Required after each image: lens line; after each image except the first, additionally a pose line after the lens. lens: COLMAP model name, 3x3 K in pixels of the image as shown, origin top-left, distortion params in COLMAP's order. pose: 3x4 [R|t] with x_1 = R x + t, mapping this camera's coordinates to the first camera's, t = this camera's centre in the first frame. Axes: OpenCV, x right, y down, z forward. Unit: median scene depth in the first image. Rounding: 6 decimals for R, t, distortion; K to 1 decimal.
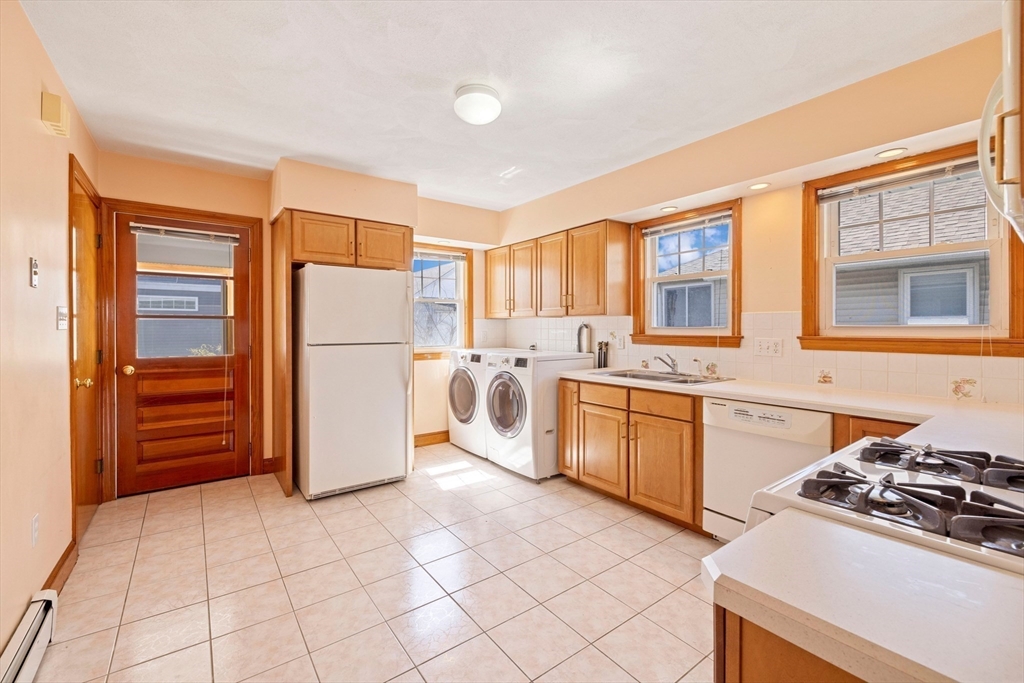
lens RADIAL K [[429.4, 0, 502.7], [0, 429.4, 324.0], [0, 0, 1]] dist [-0.001484, -0.000692]
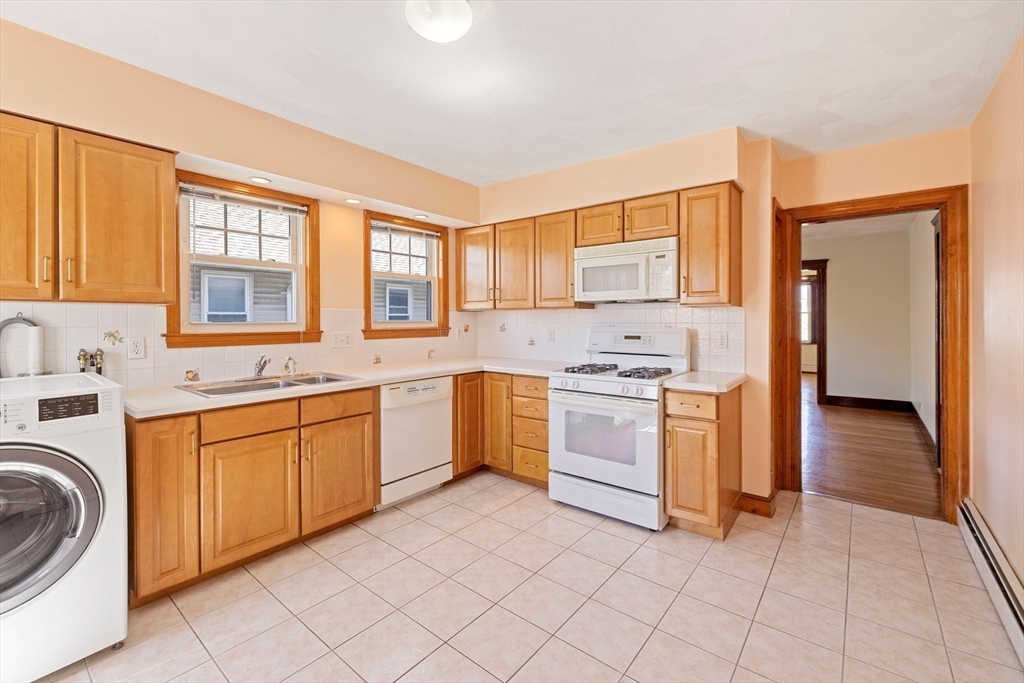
lens RADIAL K [[429.4, 0, 507.3], [0, 429.4, 321.3], [0, 0, 1]] dist [-0.001484, -0.000692]
pose [[-0.252261, 0.004626, 0.967648, -0.639560], [0.000610, 0.999989, -0.004621, 0.010821], [-0.967659, -0.000575, -0.252261, 0.904819]]
